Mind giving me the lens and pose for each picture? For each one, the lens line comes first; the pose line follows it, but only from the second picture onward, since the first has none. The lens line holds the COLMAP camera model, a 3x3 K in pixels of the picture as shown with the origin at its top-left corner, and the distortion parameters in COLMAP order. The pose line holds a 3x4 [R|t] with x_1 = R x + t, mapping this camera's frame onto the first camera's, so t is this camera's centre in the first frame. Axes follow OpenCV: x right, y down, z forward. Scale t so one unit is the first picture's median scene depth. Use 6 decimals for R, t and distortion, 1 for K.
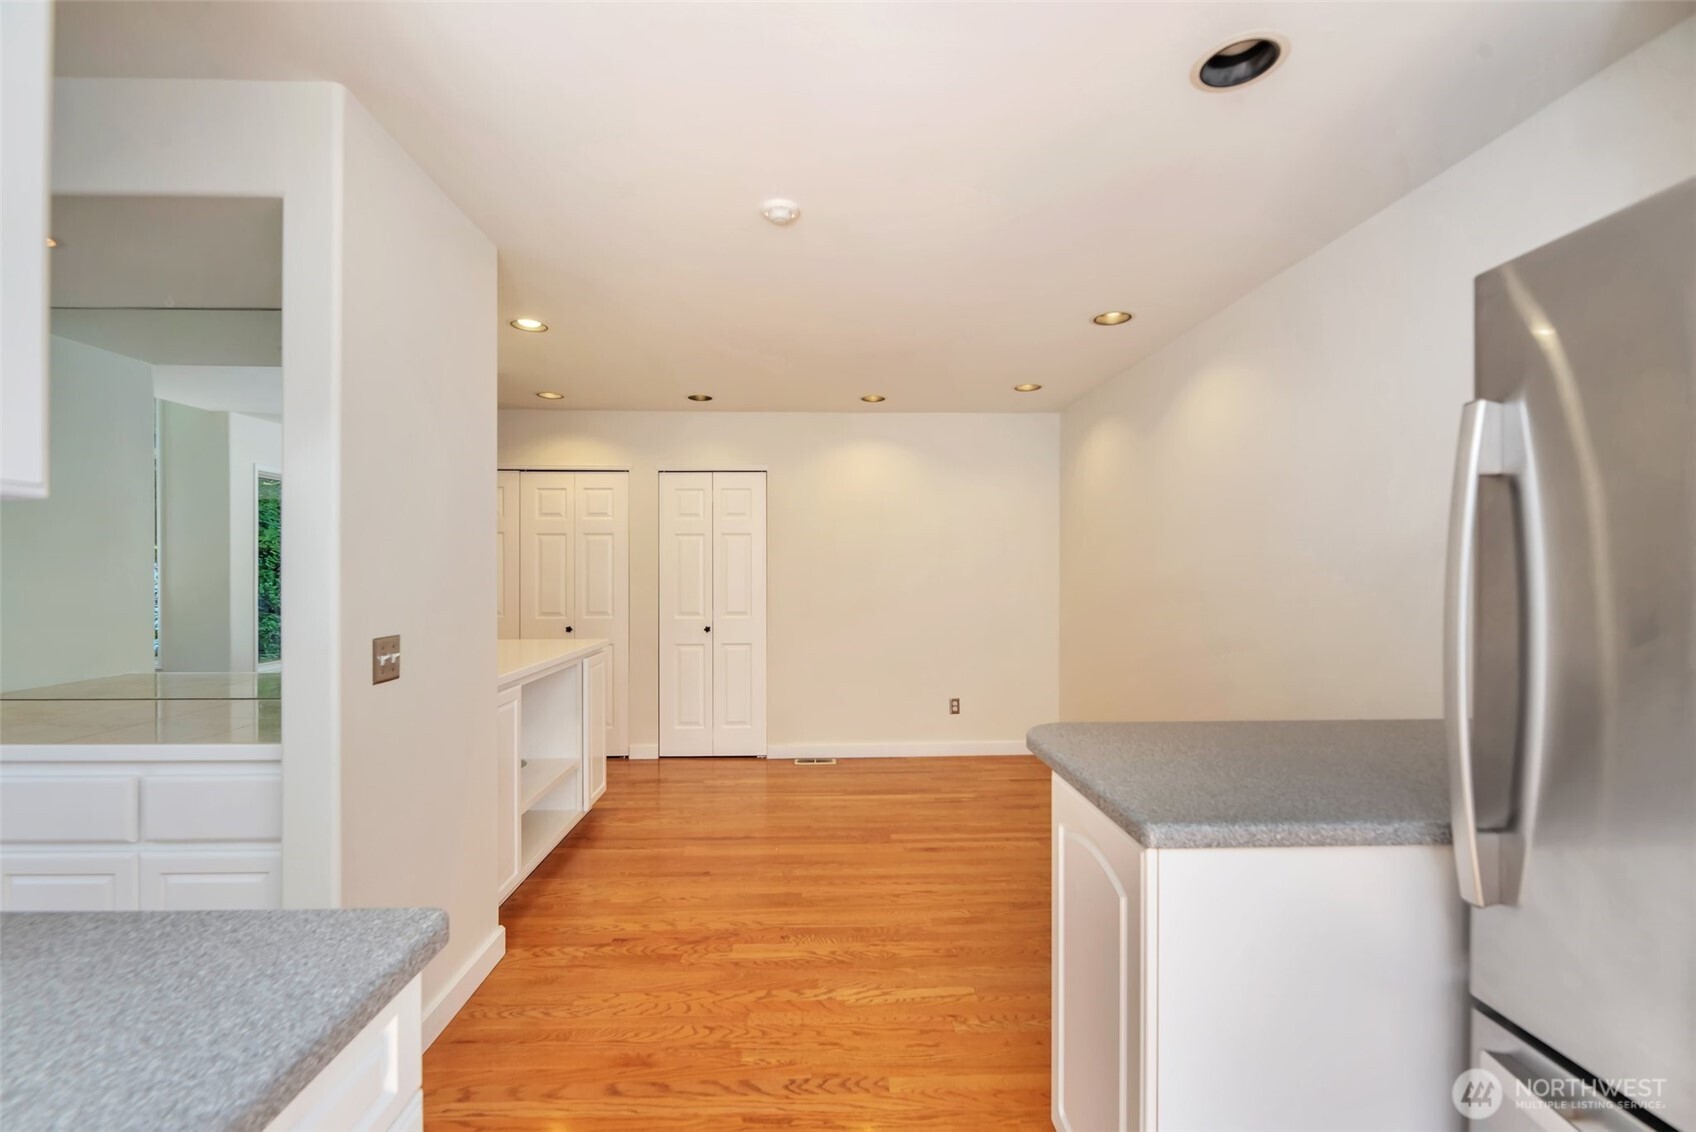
lens RADIAL K [[718.5, 0, 841.0], [0, 718.5, 581.6], [0, 0, 1]] dist [0.000170, -0.000127]
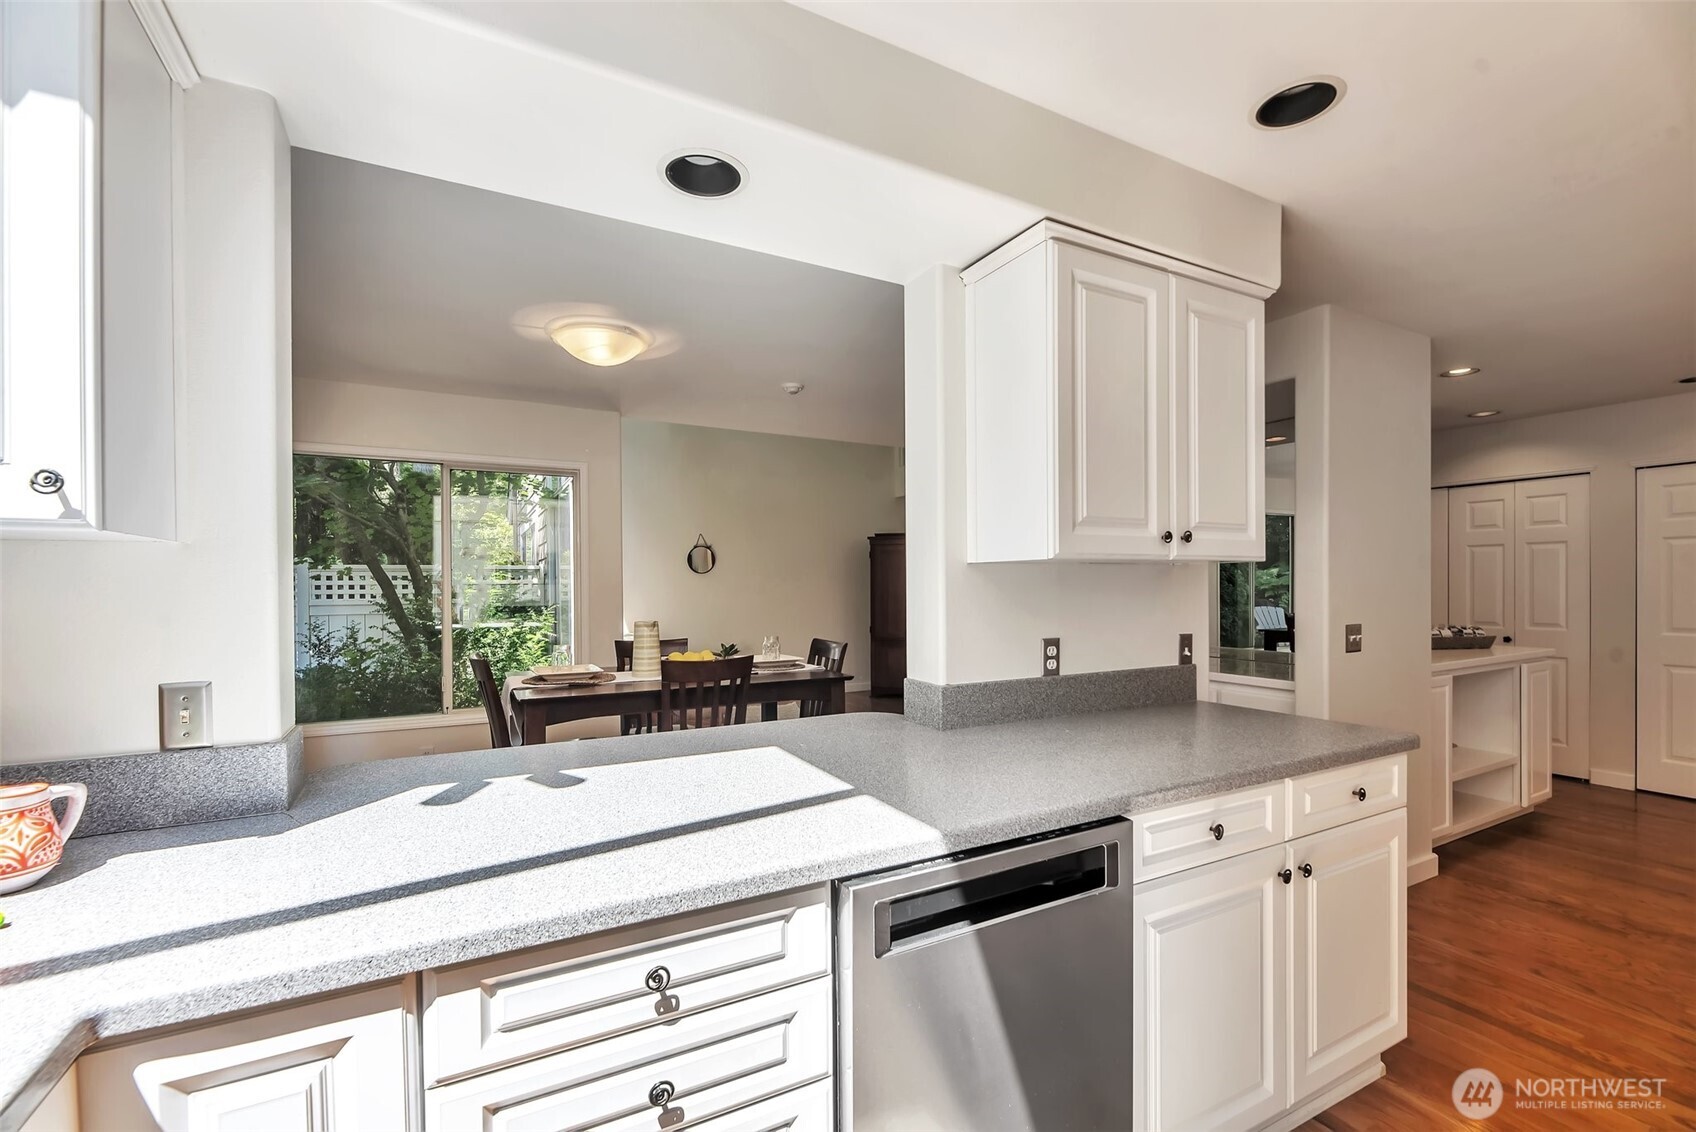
lens RADIAL K [[718.5, 0, 841.0], [0, 718.5, 581.6], [0, 0, 1]] dist [0.000170, -0.000127]
pose [[0.436312, -0.004213, -0.899786, 0.184816], [-0.006542, 0.999948, -0.007854, 0.000474], [0.899772, 0.009314, 0.436261, -0.431370]]
